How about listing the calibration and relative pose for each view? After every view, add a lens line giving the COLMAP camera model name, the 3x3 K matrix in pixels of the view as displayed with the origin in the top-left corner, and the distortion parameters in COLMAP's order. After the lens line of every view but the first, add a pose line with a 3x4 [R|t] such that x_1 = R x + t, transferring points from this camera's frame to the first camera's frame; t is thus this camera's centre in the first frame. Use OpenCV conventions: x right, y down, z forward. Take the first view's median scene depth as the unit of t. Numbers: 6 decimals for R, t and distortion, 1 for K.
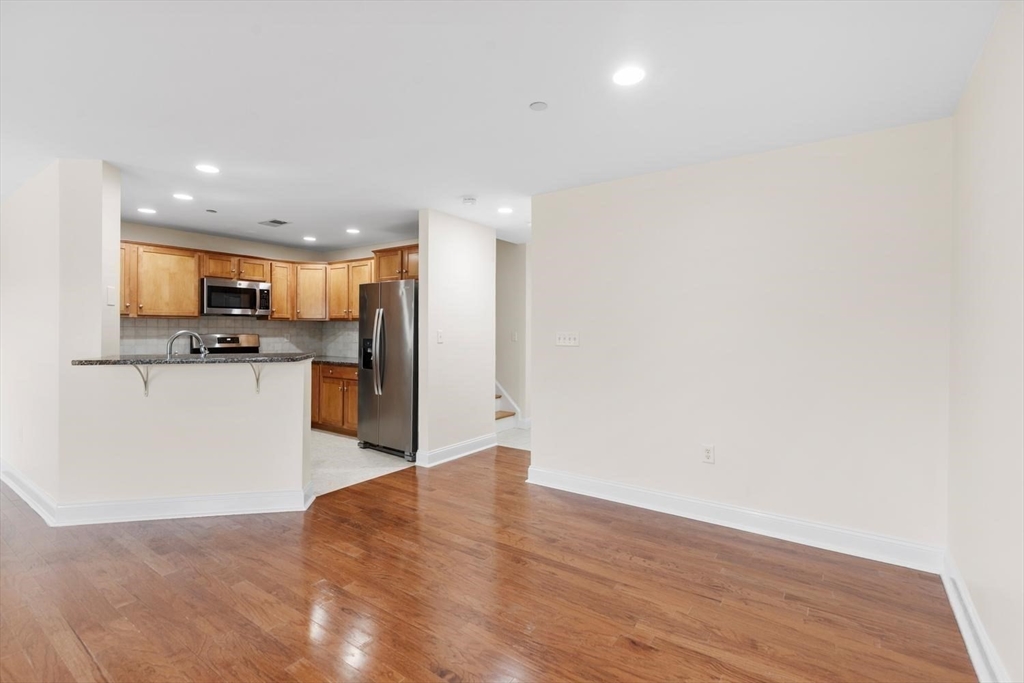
lens RADIAL K [[468.2, 0, 516.8], [0, 468.2, 331.0], [0, 0, 1]] dist [0.009932, -0.001455]
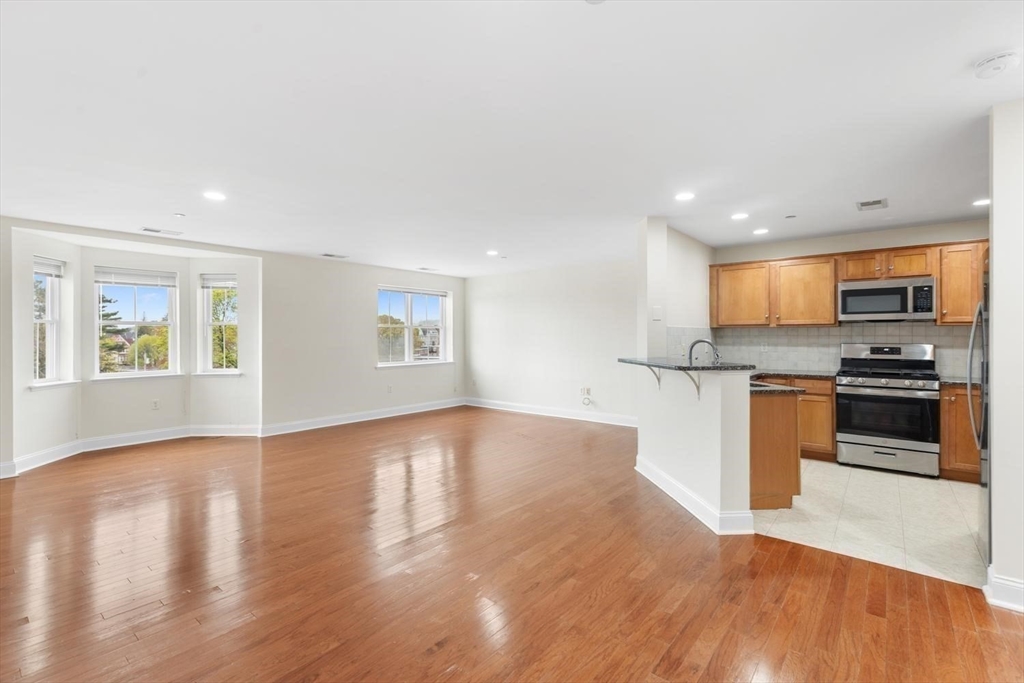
lens RADIAL K [[468.2, 0, 506.9], [0, 468.2, 334.1], [0, 0, 1]] dist [0.009932, -0.001455]
pose [[-0.091346, -0.008573, -0.995782, 0.323824], [-0.004509, 0.999956, -0.008195, -0.000245], [0.995809, 0.003741, -0.091381, 0.431522]]
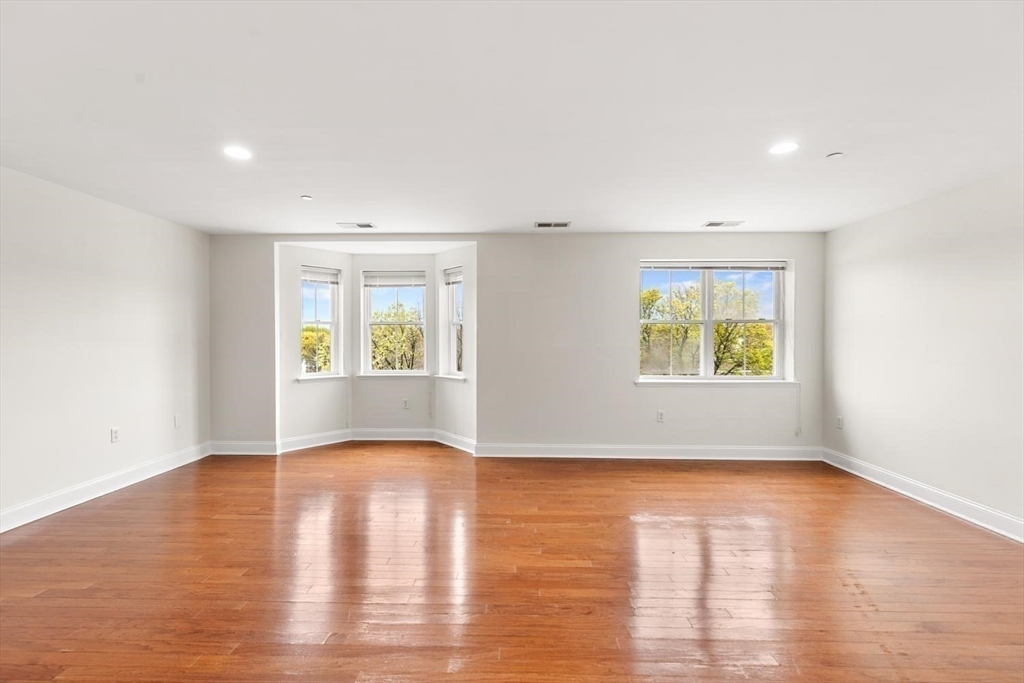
lens RADIAL K [[468.2, 0, 507.3], [0, 468.2, 342.6], [0, 0, 1]] dist [0.009932, -0.001455]
pose [[-0.836136, -0.001481, -0.548521, -0.300521], [-0.009464, 0.999886, 0.011727, -0.000395], [0.548441, 0.014996, -0.836055, 0.564108]]
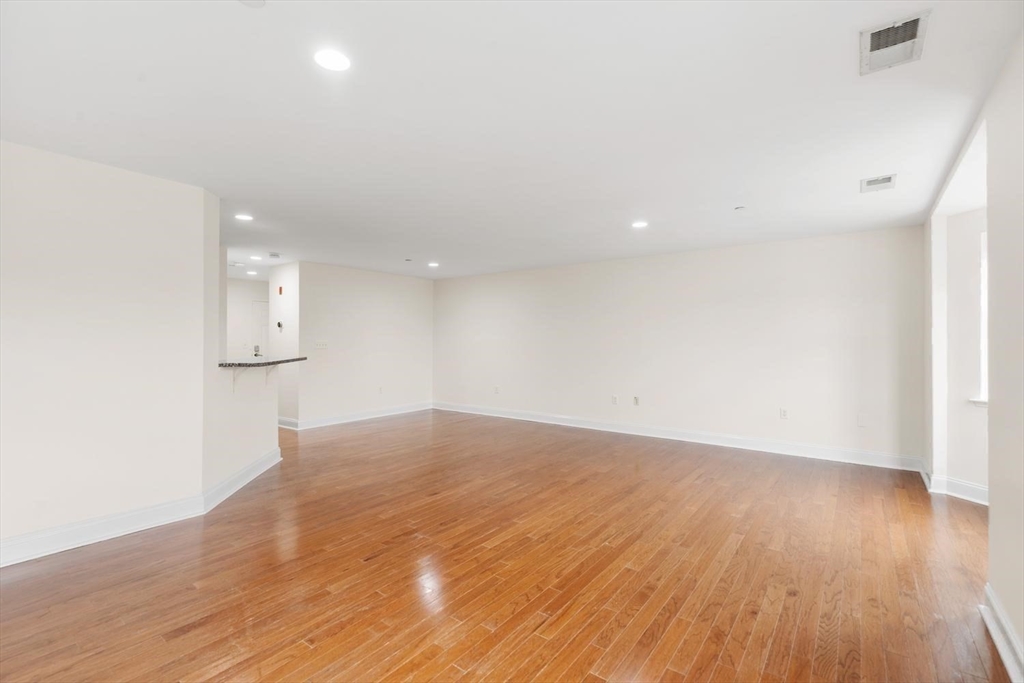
lens RADIAL K [[468.2, 0, 513.5], [0, 468.2, 337.8], [0, 0, 1]] dist [0.009932, -0.001455]
pose [[0.042989, -0.000025, 0.999076, -1.208648], [0.002500, 0.999997, -0.000082, -0.000690], [-0.999072, 0.002501, 0.042989, 0.134586]]
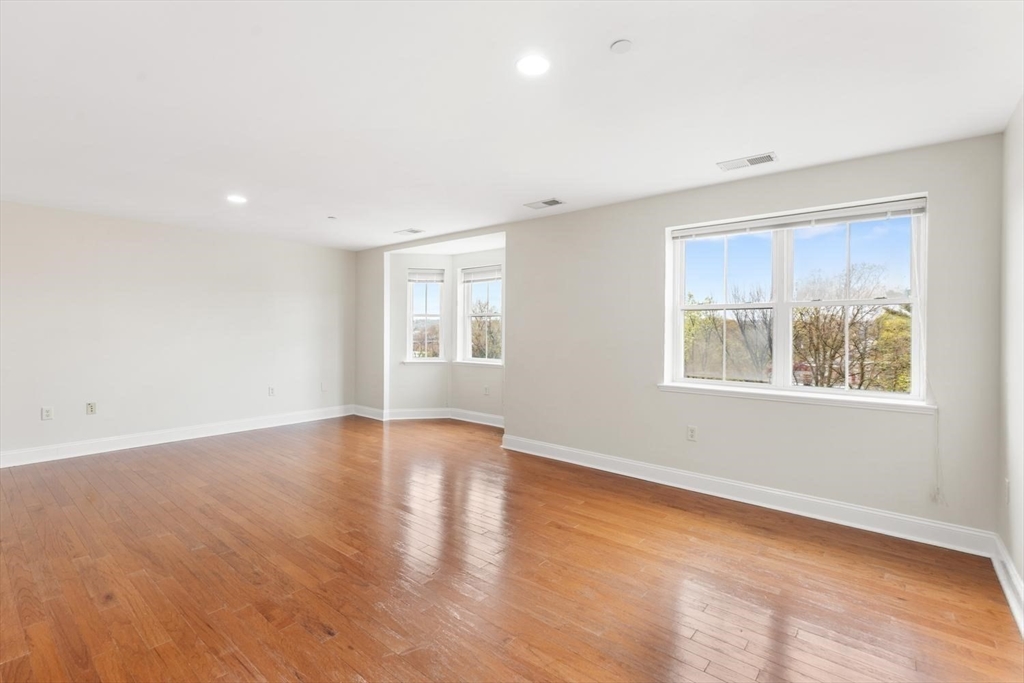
lens RADIAL K [[468.2, 0, 504.2], [0, 468.2, 333.8], [0, 0, 1]] dist [0.009932, -0.001455]
pose [[-0.995333, -0.011826, 0.095774, -0.866547], [-0.010311, 0.999814, 0.016297, -0.002532], [-0.095949, 0.015234, -0.995270, 0.677567]]
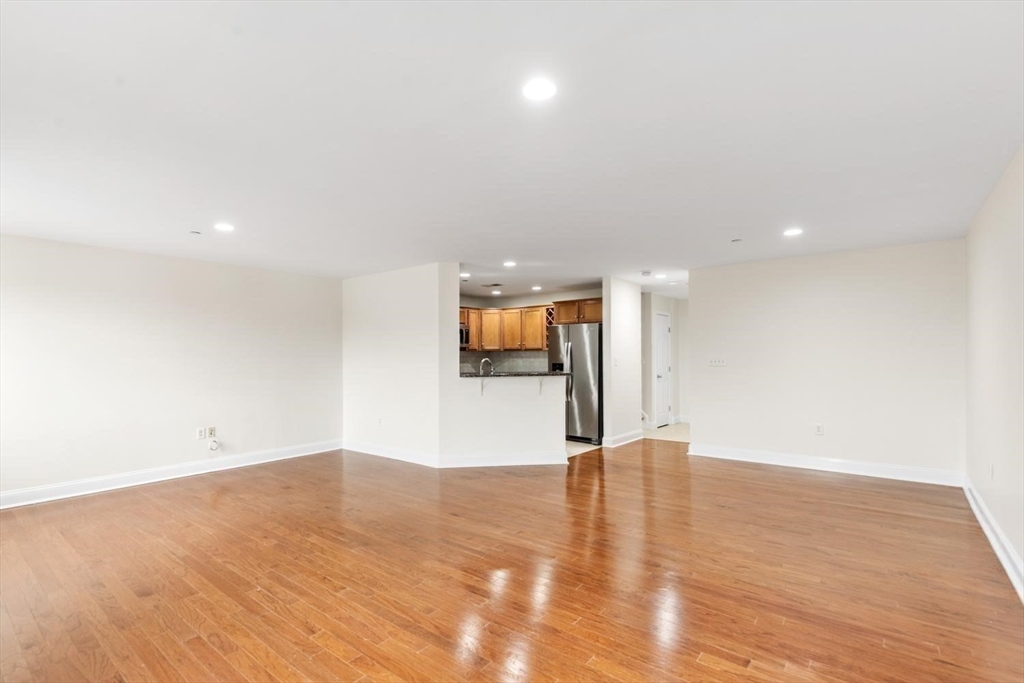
lens RADIAL K [[468.2, 0, 513.7], [0, 468.2, 359.5], [0, 0, 1]] dist [0.009932, -0.001455]
pose [[0.997693, -0.008491, -0.067358, -0.332073], [0.008759, 0.999955, 0.003688, -0.001934], [0.067323, -0.004270, 0.997722, -0.438941]]
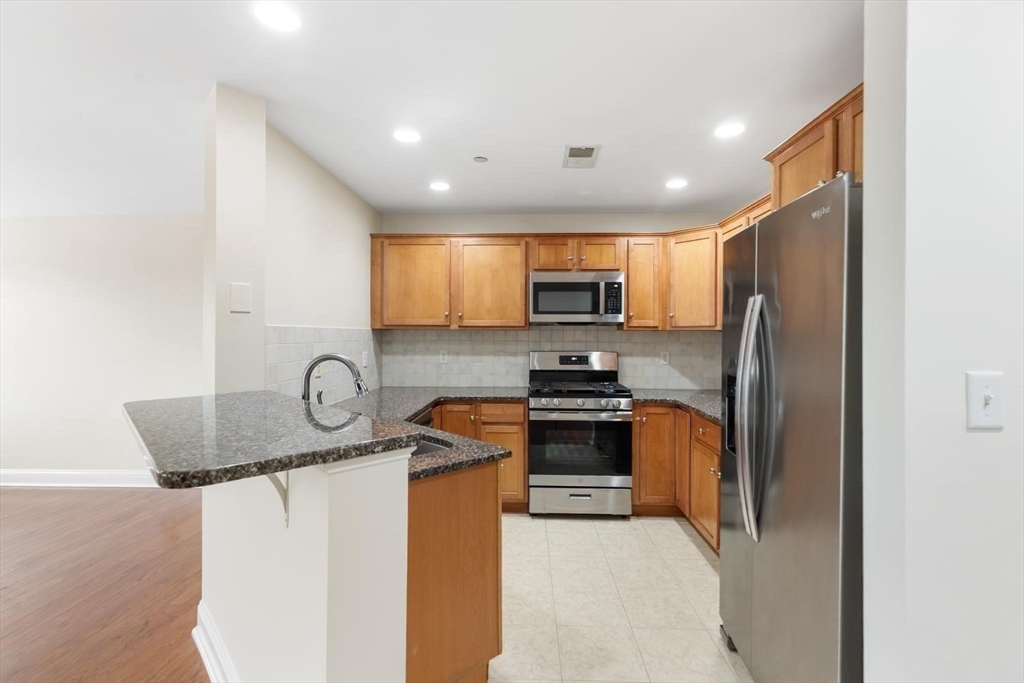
lens RADIAL K [[468.2, 0, 515.9], [0, 468.2, 333.6], [0, 0, 1]] dist [0.009932, -0.001455]
pose [[0.535314, -0.005825, -0.844633, -0.080599], [-0.005694, 0.999929, -0.010505, -0.012667], [0.844634, 0.010433, 0.535242, 0.605906]]
